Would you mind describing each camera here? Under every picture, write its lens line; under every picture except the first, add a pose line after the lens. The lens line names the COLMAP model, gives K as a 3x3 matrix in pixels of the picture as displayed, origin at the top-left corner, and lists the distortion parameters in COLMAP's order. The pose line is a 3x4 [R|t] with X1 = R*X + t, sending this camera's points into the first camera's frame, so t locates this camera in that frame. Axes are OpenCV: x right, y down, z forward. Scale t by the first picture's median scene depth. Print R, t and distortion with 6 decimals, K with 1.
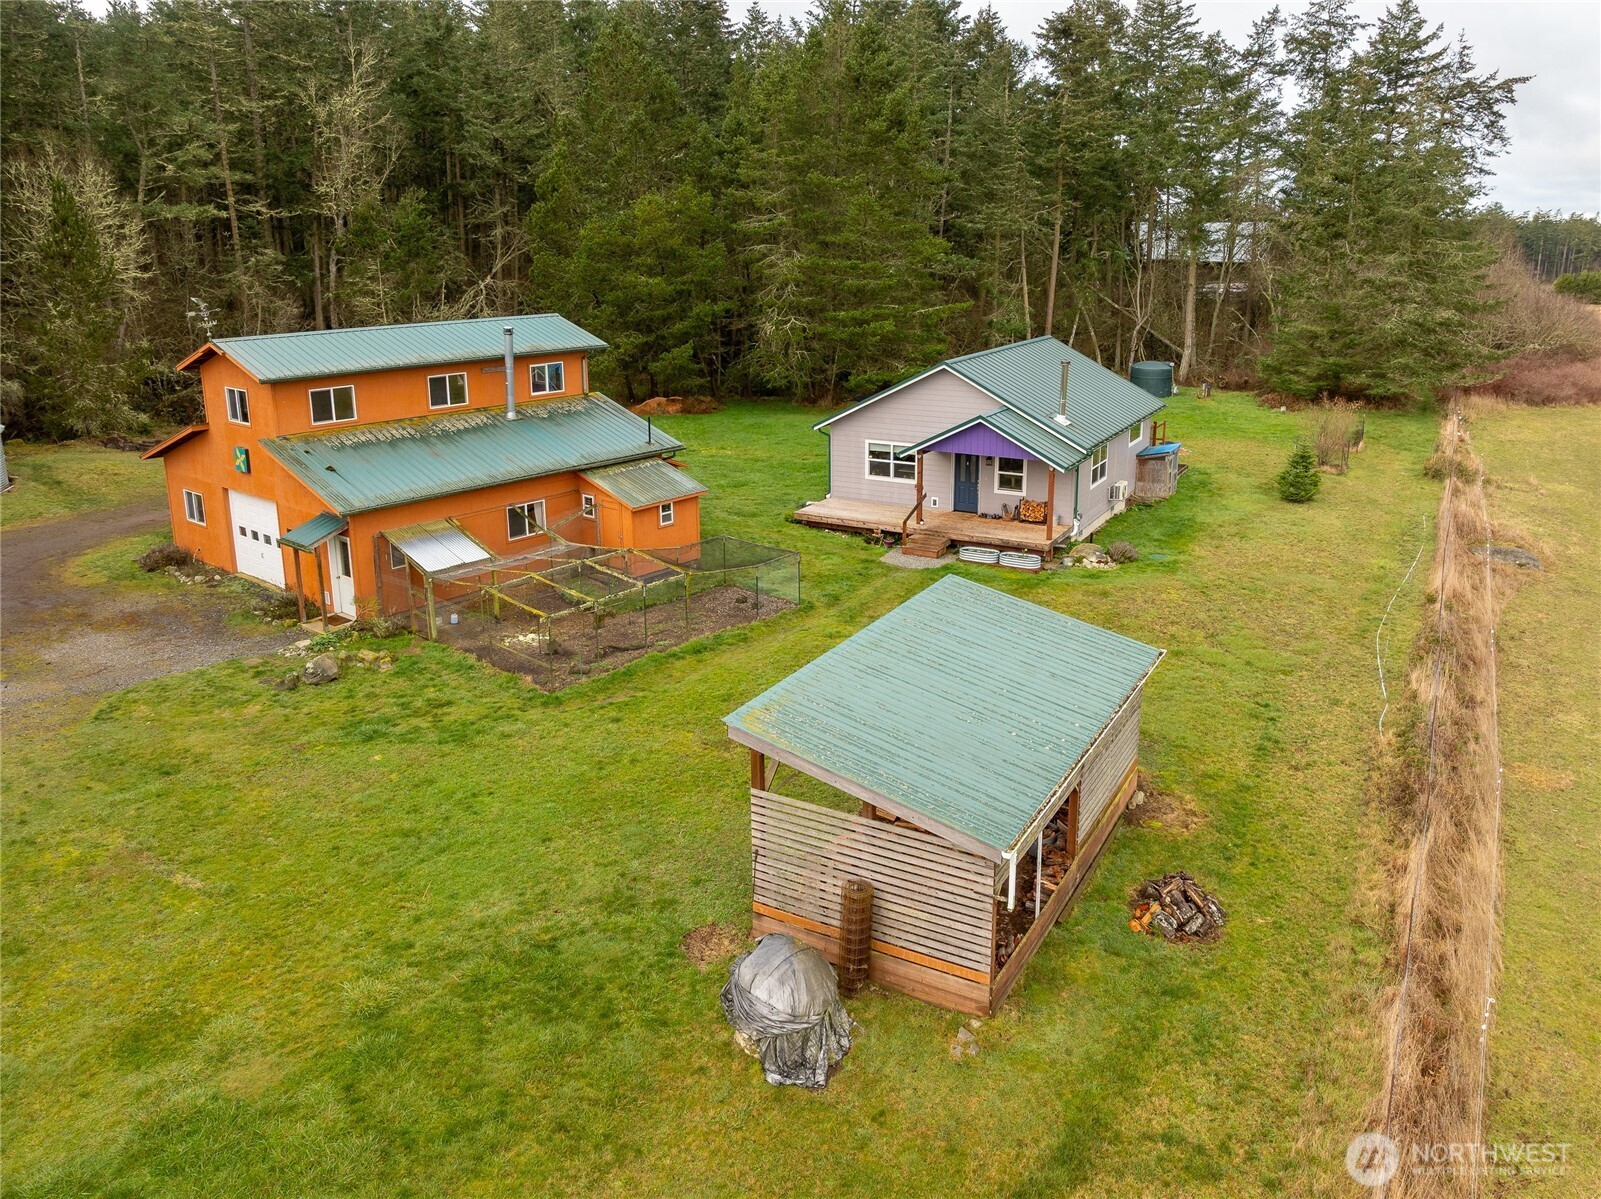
lens RADIAL K [[1167.8, 0, 859.1], [0, 1167.8, 509.3], [0, 0, 1]] dist [-0.048743, 0.011602]
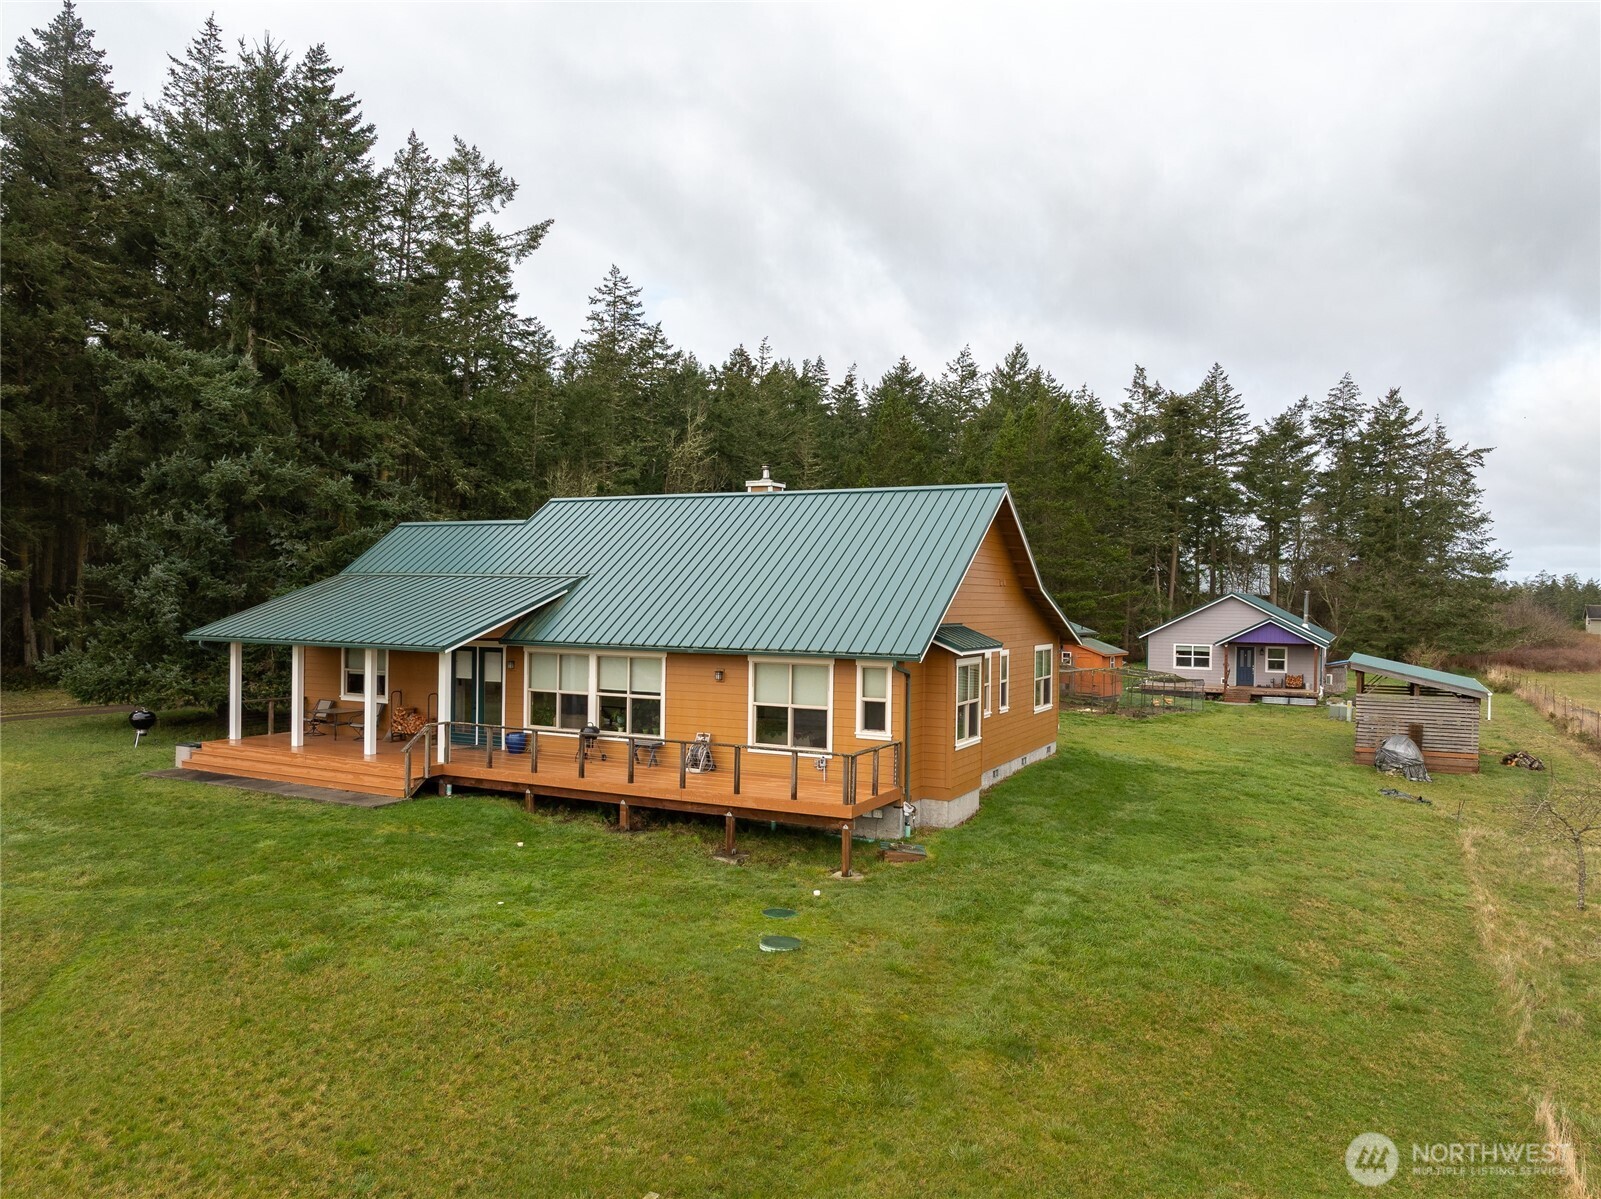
lens RADIAL K [[1147.4, 0, 800.5], [0, 1147.4, 599.5], [0, 0, 1]] dist [-0.037853, -0.007742]
pose [[0.999845, 0.015293, 0.008706, -0.328365], [-0.012865, 0.972775, -0.231392, 0.157939], [-0.012007, 0.231245, 0.972822, -0.337236]]
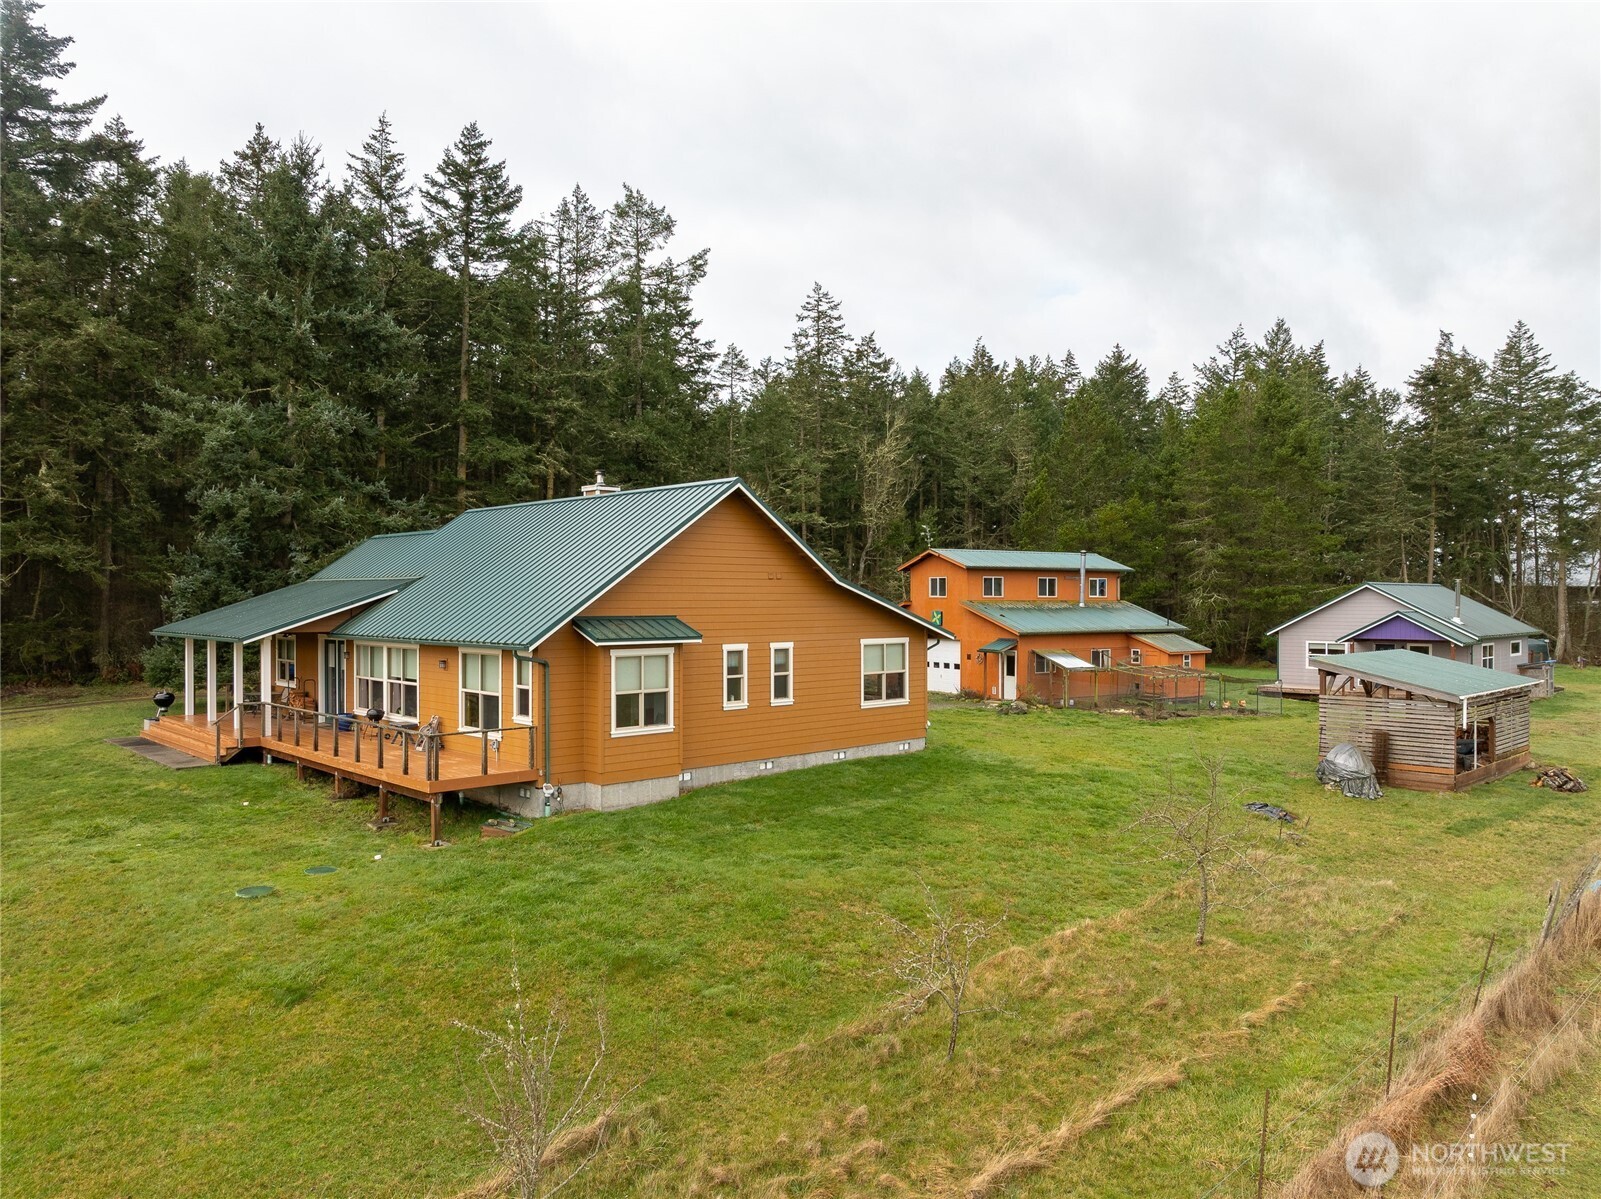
lens RADIAL K [[1129.8, 0, 800.5], [0, 1129.8, 599.5], [0, 0, 1]] dist [-0.041297, 0.001372]
pose [[0.944375, 0.000302, -0.328870, -0.080741], [-0.076710, 0.972618, -0.219385, 0.152142], [0.319799, 0.232409, 0.918539, -0.304009]]
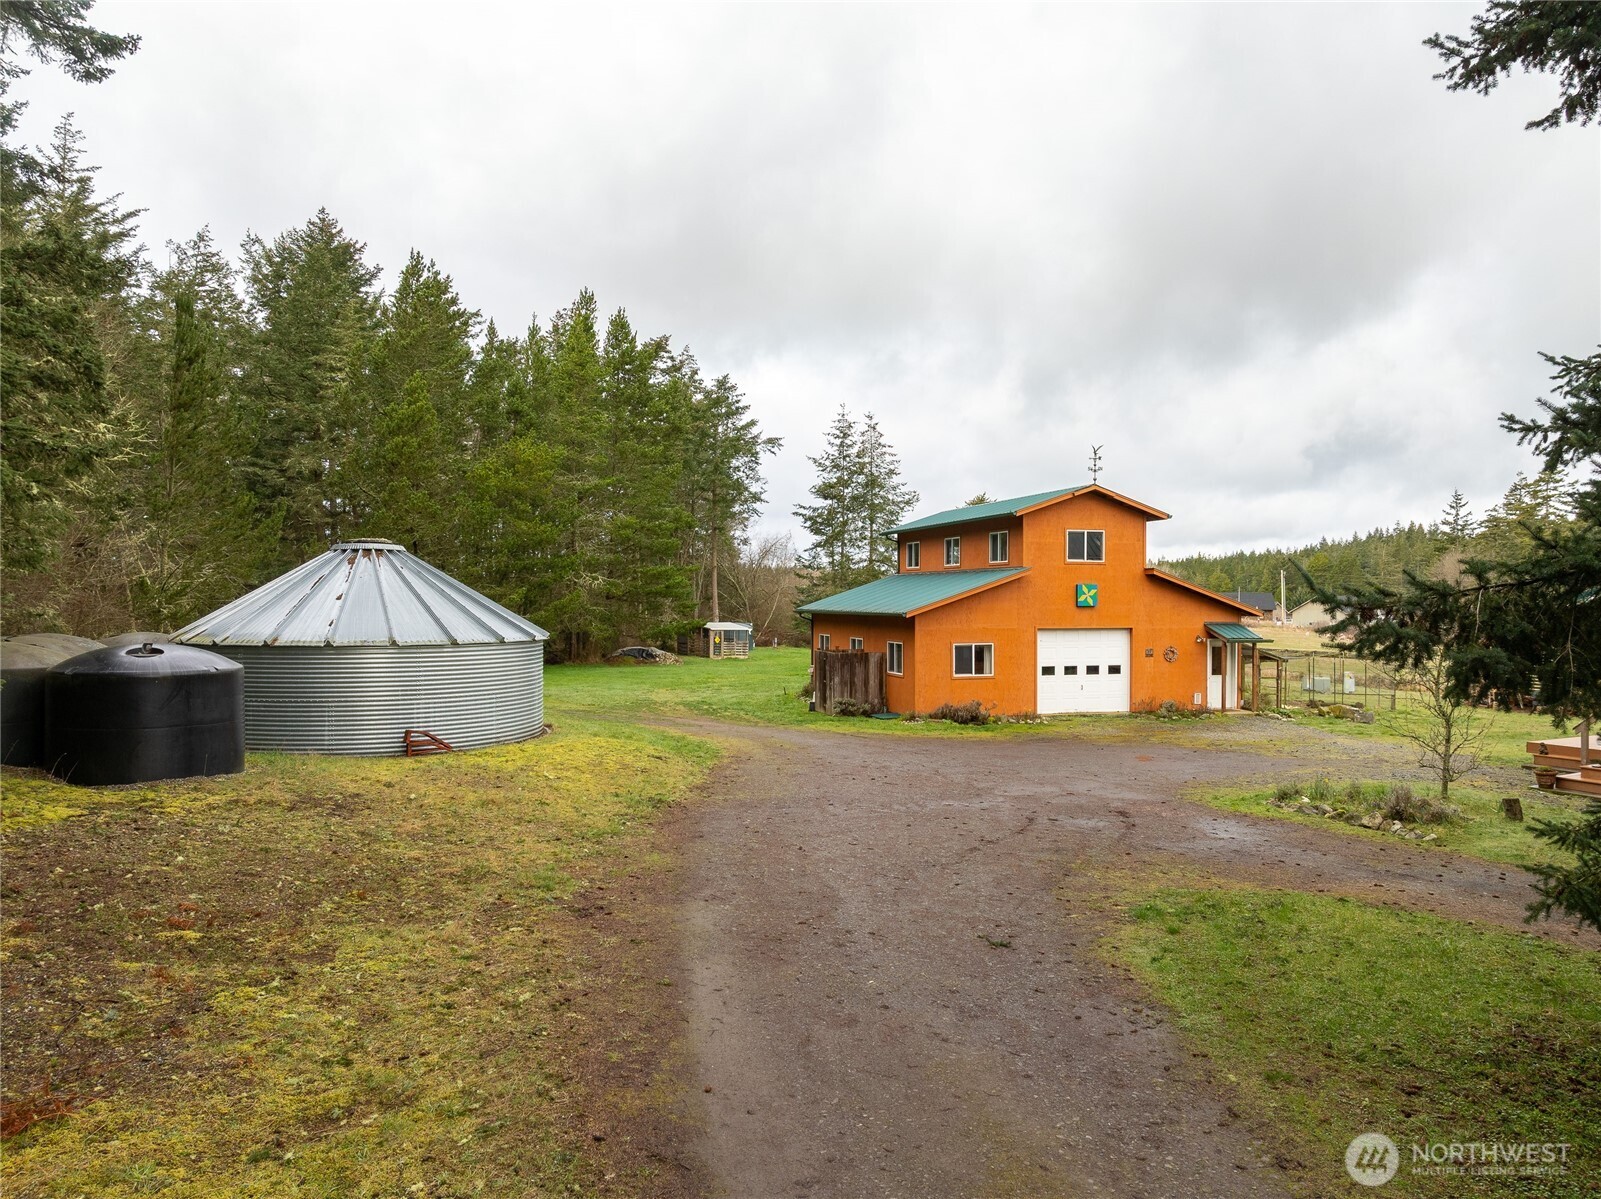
lens RADIAL K [[1147.4, 0, 800.5], [0, 1147.4, 599.5], [0, 0, 1]] dist [-0.037853, -0.007742]
pose [[0.592756, -0.001285, 0.805381, -0.750194], [0.187731, 0.972673, -0.136616, 0.027905], [-0.783197, 0.232175, 0.576799, 0.277852]]
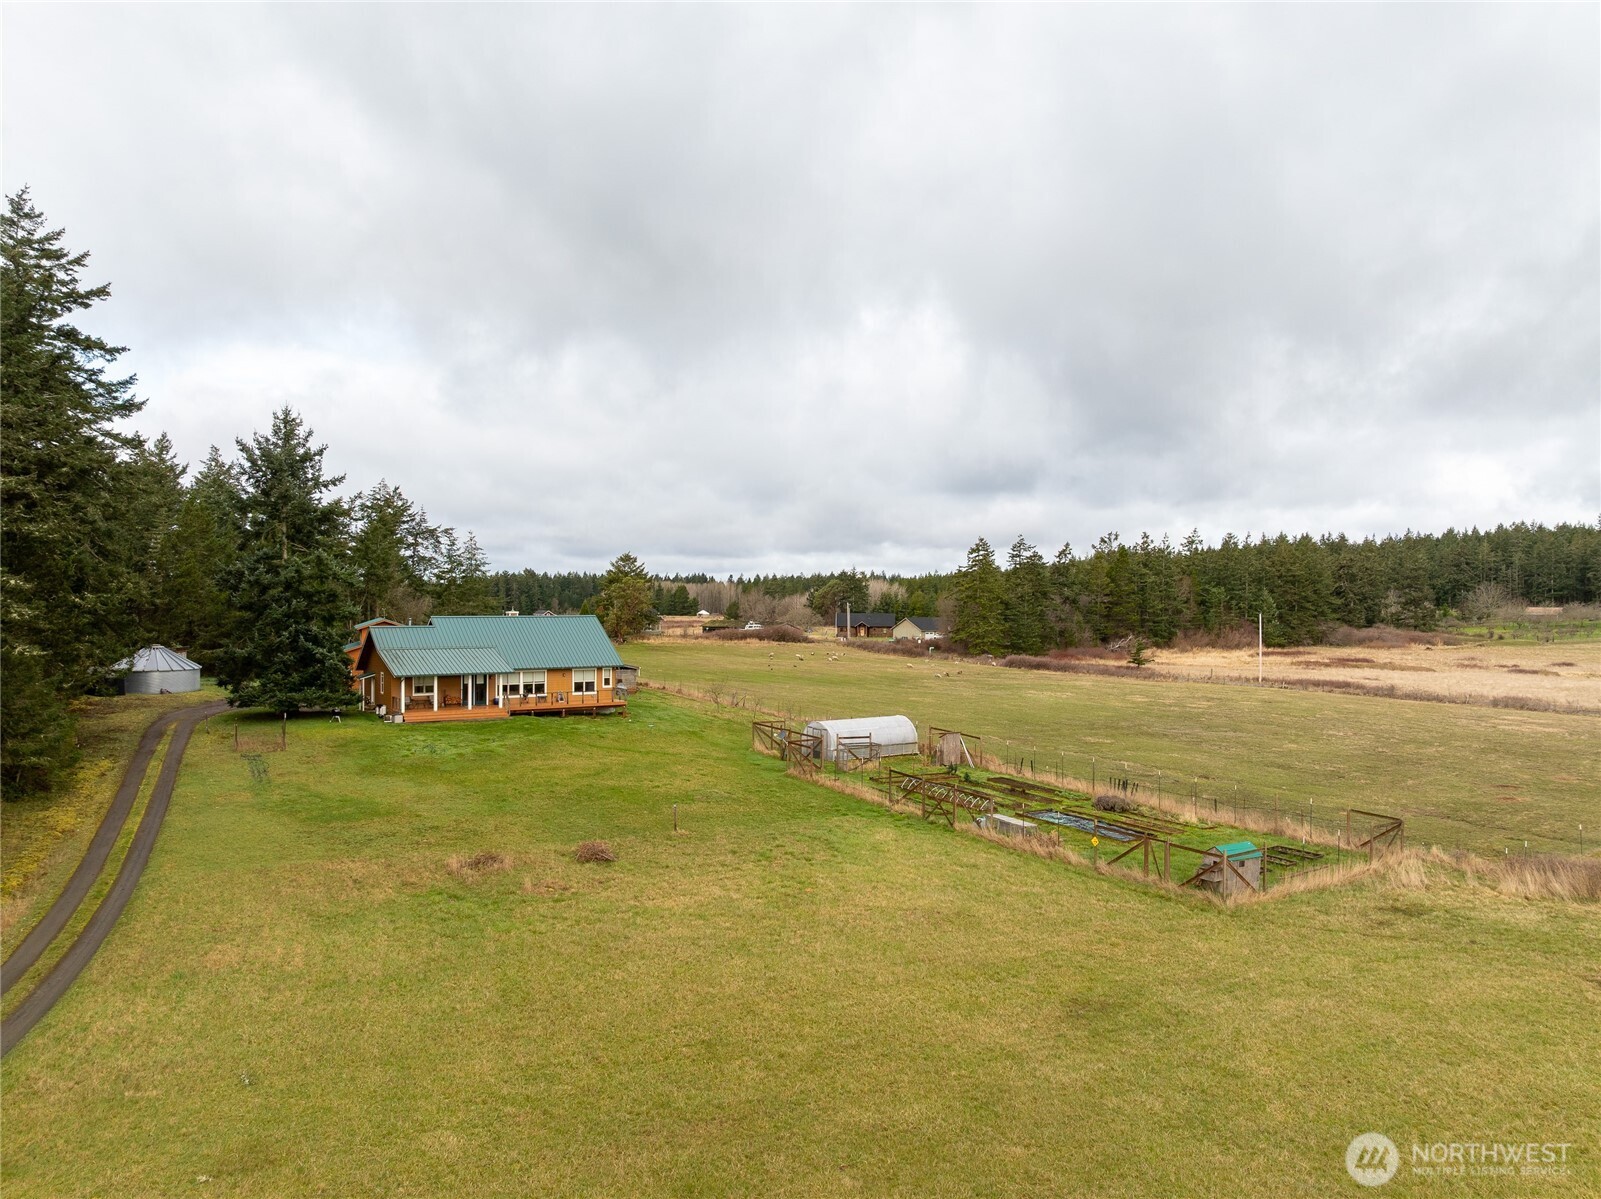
lens RADIAL K [[1129.8, 0, 800.5], [0, 1129.8, 599.5], [0, 0, 1]] dist [-0.041297, 0.001372]
pose [[0.492510, 0.000032, 0.870307, -1.413999], [0.199921, 0.973254, -0.113172, 0.216688], [-0.847033, 0.229731, 0.479331, -0.874967]]
